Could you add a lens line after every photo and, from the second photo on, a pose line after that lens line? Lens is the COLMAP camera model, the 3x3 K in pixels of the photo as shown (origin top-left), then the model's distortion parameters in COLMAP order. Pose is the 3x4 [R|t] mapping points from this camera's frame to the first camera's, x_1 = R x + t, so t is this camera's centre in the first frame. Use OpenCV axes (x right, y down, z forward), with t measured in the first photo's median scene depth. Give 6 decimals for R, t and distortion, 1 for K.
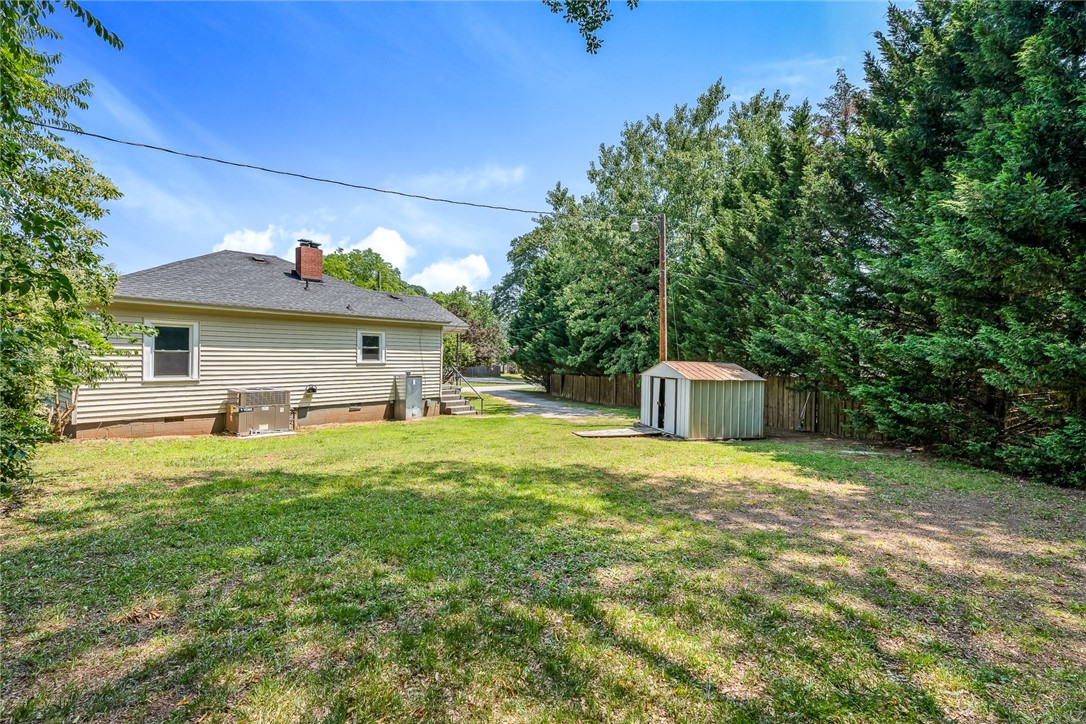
lens RADIAL K [[485.7, 0, 546.6], [0, 485.7, 362.1], [0, 0, 1]] dist [-0.005502, -0.000286]
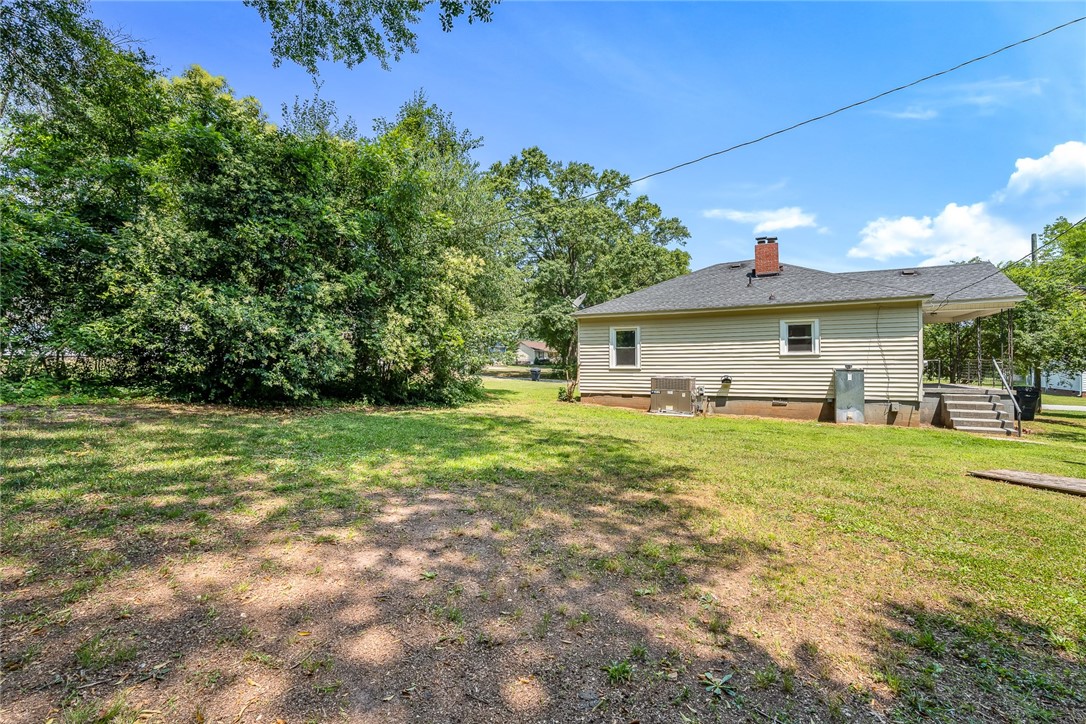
lens RADIAL K [[485.7, 0, 546.7], [0, 485.7, 361.8], [0, 0, 1]] dist [-0.005502, -0.000286]
pose [[0.194314, -0.018684, -0.980761, 0.441479], [-0.005205, 0.999785, -0.020077, 0.036385], [0.980926, 0.009006, 0.194175, 0.373707]]
